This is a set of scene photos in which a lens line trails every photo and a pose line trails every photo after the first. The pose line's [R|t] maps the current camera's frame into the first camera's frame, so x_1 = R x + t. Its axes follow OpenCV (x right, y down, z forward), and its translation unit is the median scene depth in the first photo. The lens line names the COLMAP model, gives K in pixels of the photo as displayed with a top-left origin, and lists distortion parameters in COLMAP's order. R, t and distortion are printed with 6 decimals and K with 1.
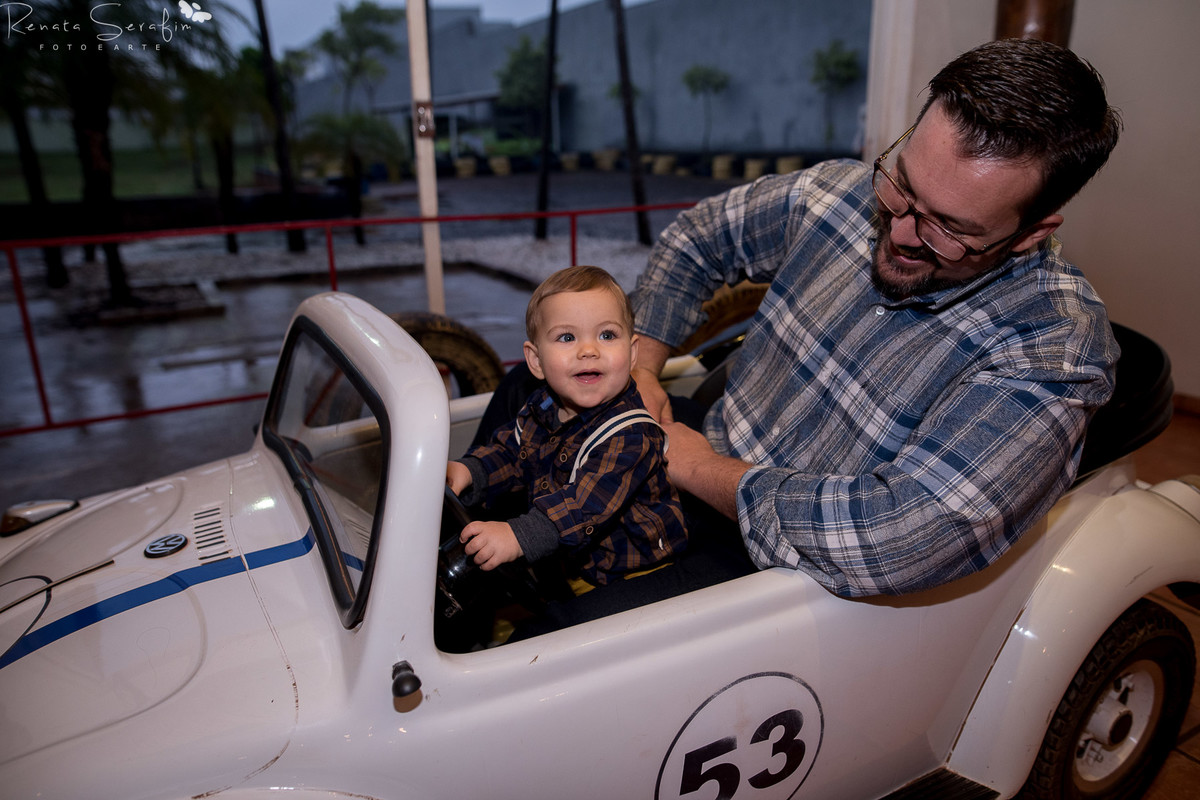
lens RADIAL K [[801.7, 0, 593.2], [0, 801.7, 395.5], [0, 0, 1]] dist [-0.004360, -0.001499]
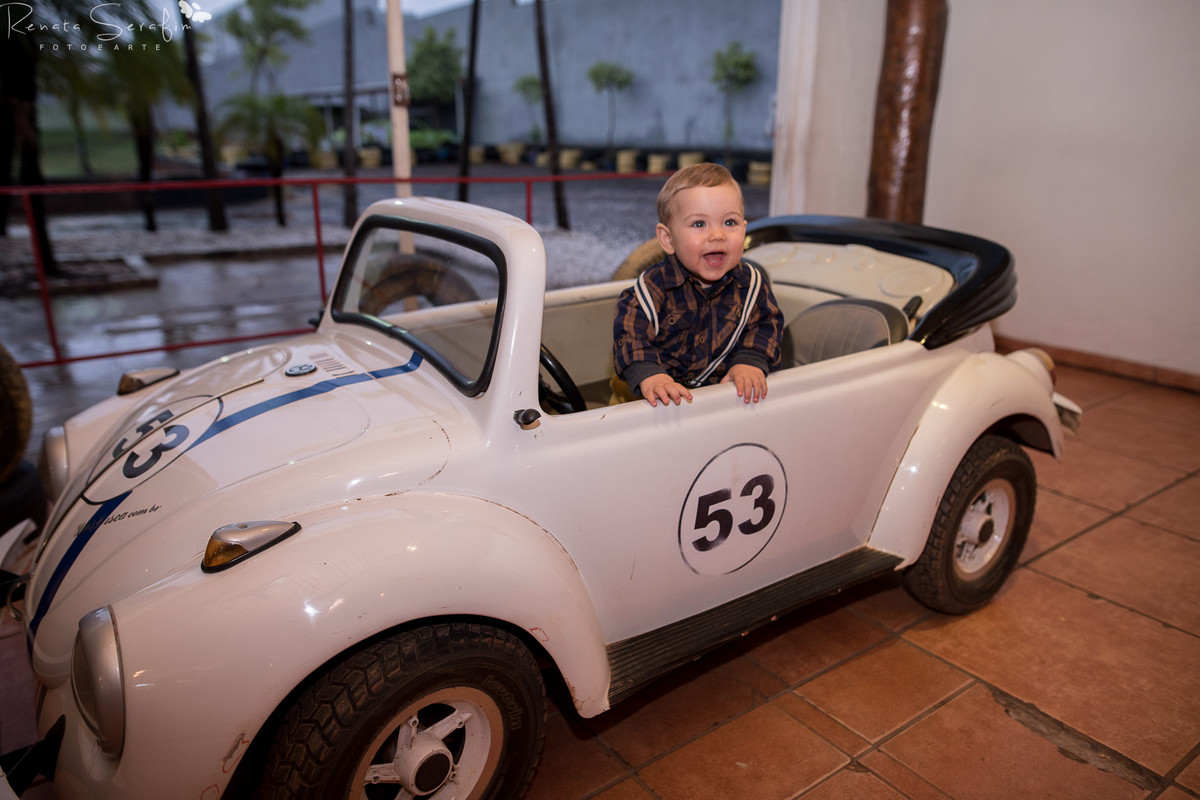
lens RADIAL K [[829.6, 0, 594.0], [0, 829.6, 398.5], [0, 0, 1]] dist [-0.055538, 0.046935]
pose [[0.991780, -0.018314, 0.126639, -0.050820], [0.019214, 0.999798, -0.005888, 0.055659], [-0.126505, 0.008273, 0.991931, -0.088150]]
